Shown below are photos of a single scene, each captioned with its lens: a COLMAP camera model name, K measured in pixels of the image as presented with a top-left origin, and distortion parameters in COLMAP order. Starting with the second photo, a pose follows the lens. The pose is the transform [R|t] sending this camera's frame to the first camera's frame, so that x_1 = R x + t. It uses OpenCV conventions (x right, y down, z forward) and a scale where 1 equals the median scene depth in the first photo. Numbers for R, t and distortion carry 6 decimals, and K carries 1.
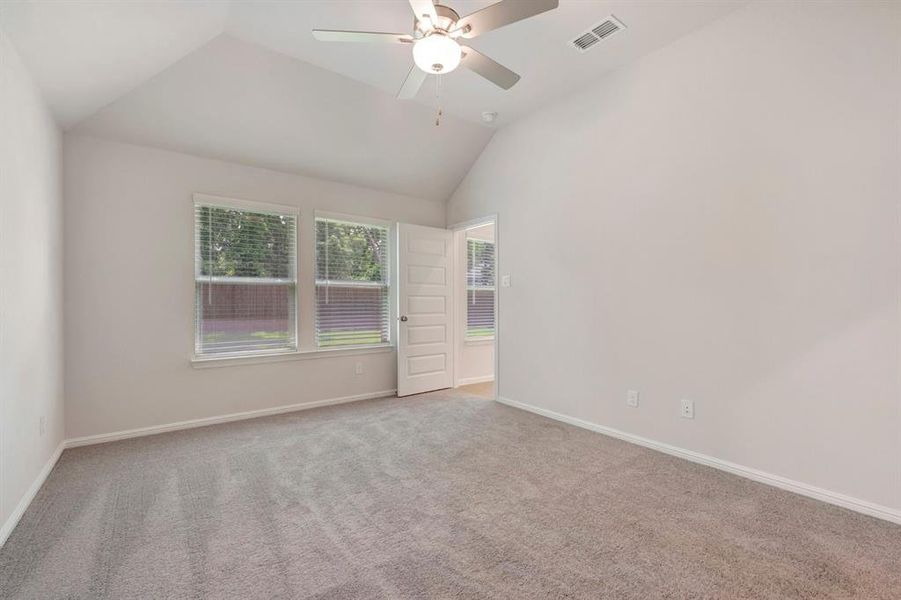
lens RADIAL K [[390.4, 0, 452.2], [0, 390.4, 299.0], [0, 0, 1]] dist [0.001309, 0.000173]
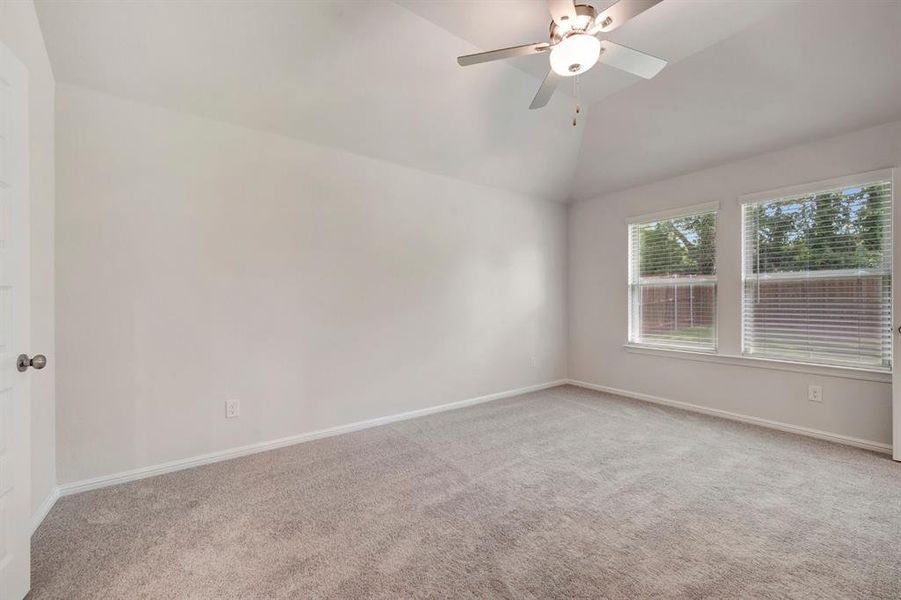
lens RADIAL K [[358.0, 0, 450.5], [0, 358.0, 300.0], [0, 0, 1]] dist [0.000608, 0.000042]
pose [[-0.015197, -0.003078, -0.999880, 0.474925], [0.004422, 0.999985, -0.003146, 0.005300], [0.999875, -0.004470, -0.015183, 0.374615]]
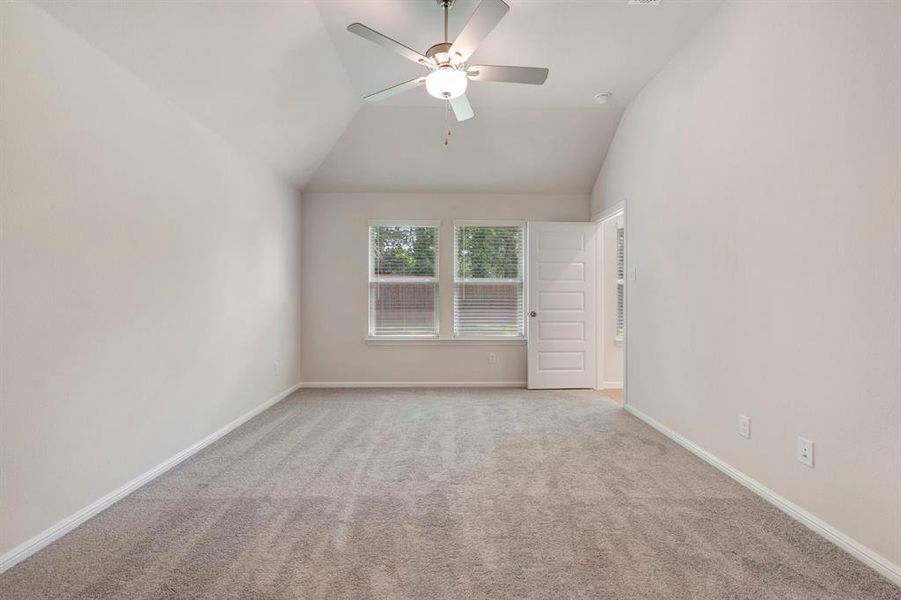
lens RADIAL K [[390.4, 0, 452.2], [0, 390.4, 299.0], [0, 0, 1]] dist [0.001309, 0.000173]
pose [[0.807140, 0.002966, -0.590353, 0.351922], [0.001866, 0.999970, 0.007576, 0.002568], [0.590358, -0.007217, 0.807109, 0.049577]]
